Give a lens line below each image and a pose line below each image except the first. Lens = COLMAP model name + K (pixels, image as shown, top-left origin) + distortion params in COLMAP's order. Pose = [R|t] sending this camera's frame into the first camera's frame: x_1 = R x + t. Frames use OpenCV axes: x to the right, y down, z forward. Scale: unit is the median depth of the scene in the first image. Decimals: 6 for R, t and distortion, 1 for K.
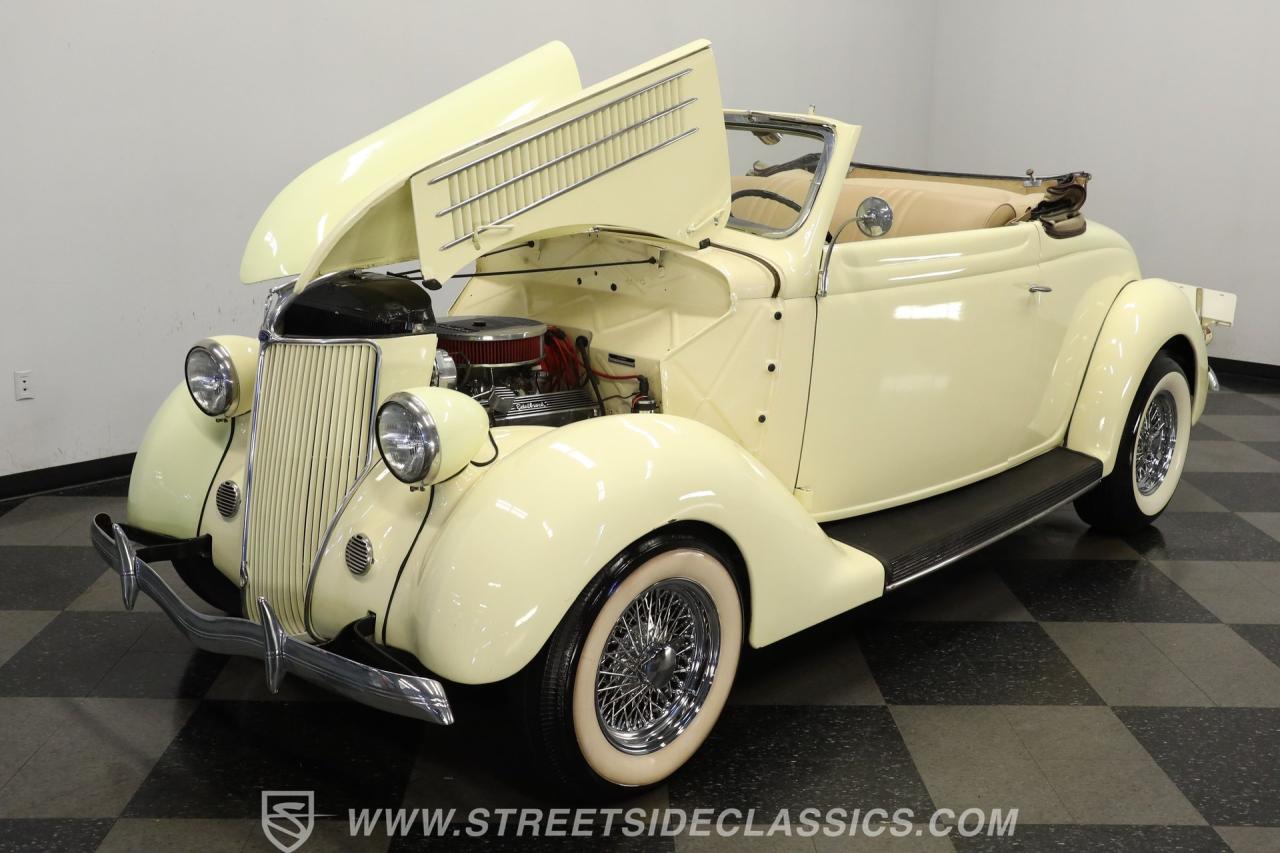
lens RADIAL K [[1326.9, 0, 647.0], [0, 1326.9, 417.9], [0, 0, 1]] dist [-0.044073, 0.000000]
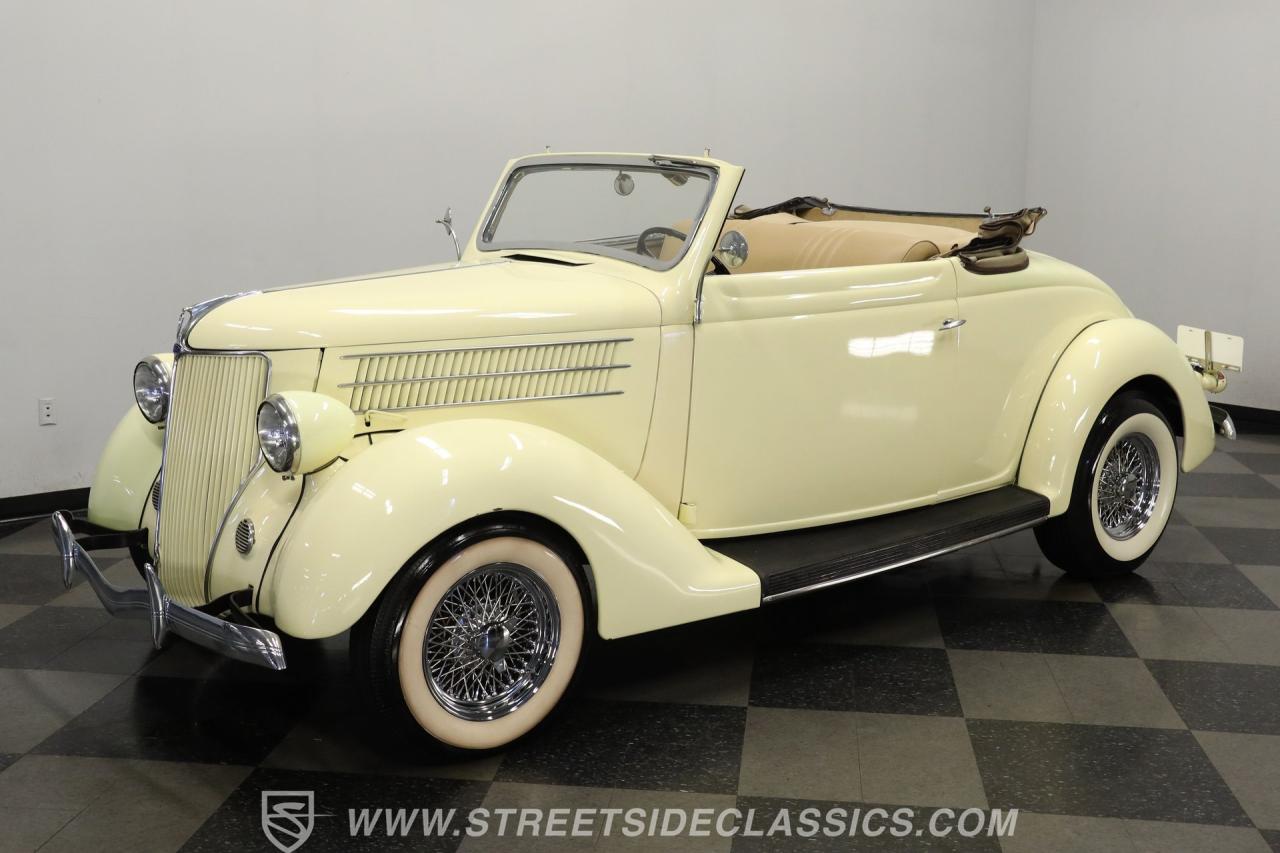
lens RADIAL K [[1471.4, 0, 620.3], [0, 1471.4, 429.0], [0, 0, 1]] dist [-0.020088, 0.000000]
pose [[0.988066, 0.013814, -0.153409, 0.265669], [-0.021960, 0.998430, -0.051536, 0.060100], [0.152456, 0.054290, 0.986818, -0.193786]]
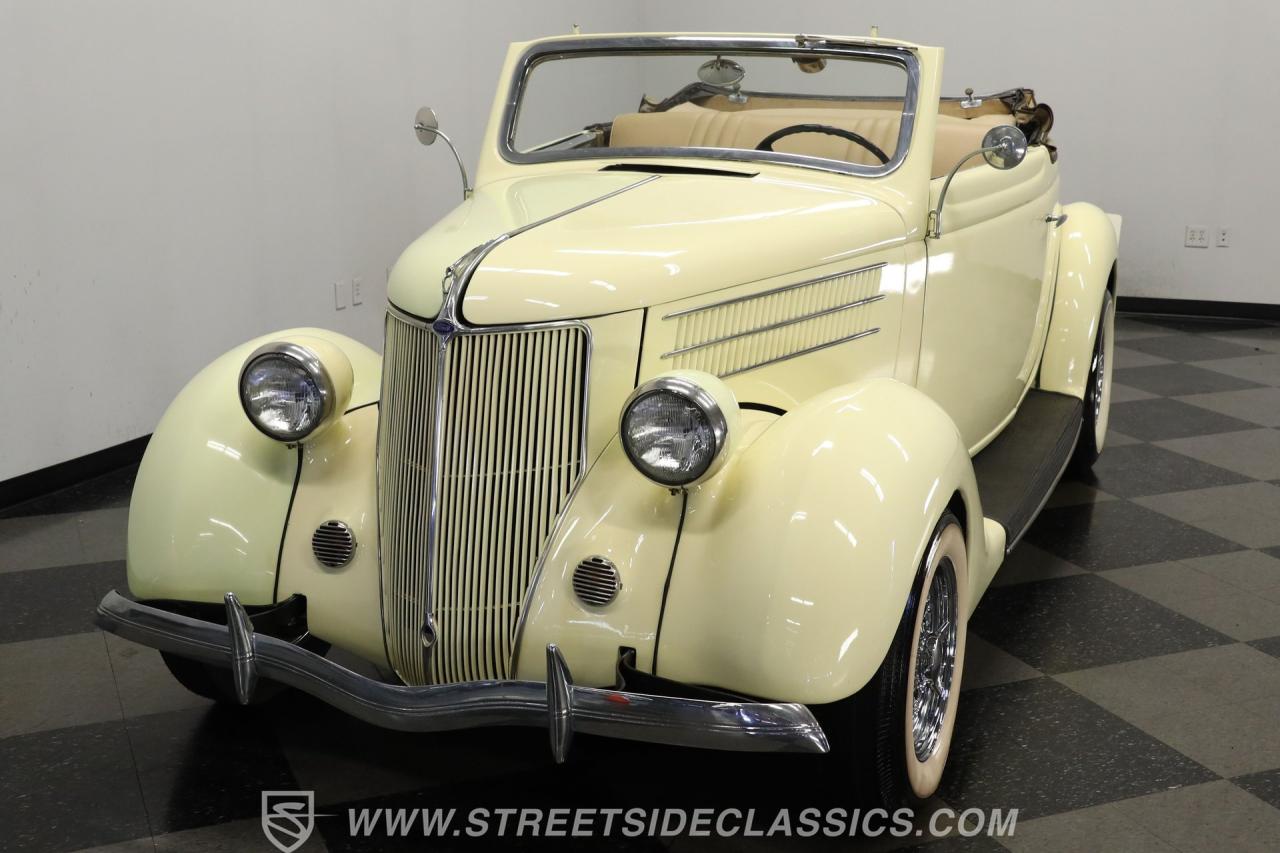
lens RADIAL K [[1566.6, 0, 627.8], [0, 1566.6, 421.8], [0, 0, 1]] dist [0.017994, 0.000000]
pose [[0.937074, -0.101604, 0.334019, -0.452435], [0.097914, 0.994803, 0.027911, -0.018534], [-0.335119, 0.006550, 0.942153, 0.067524]]
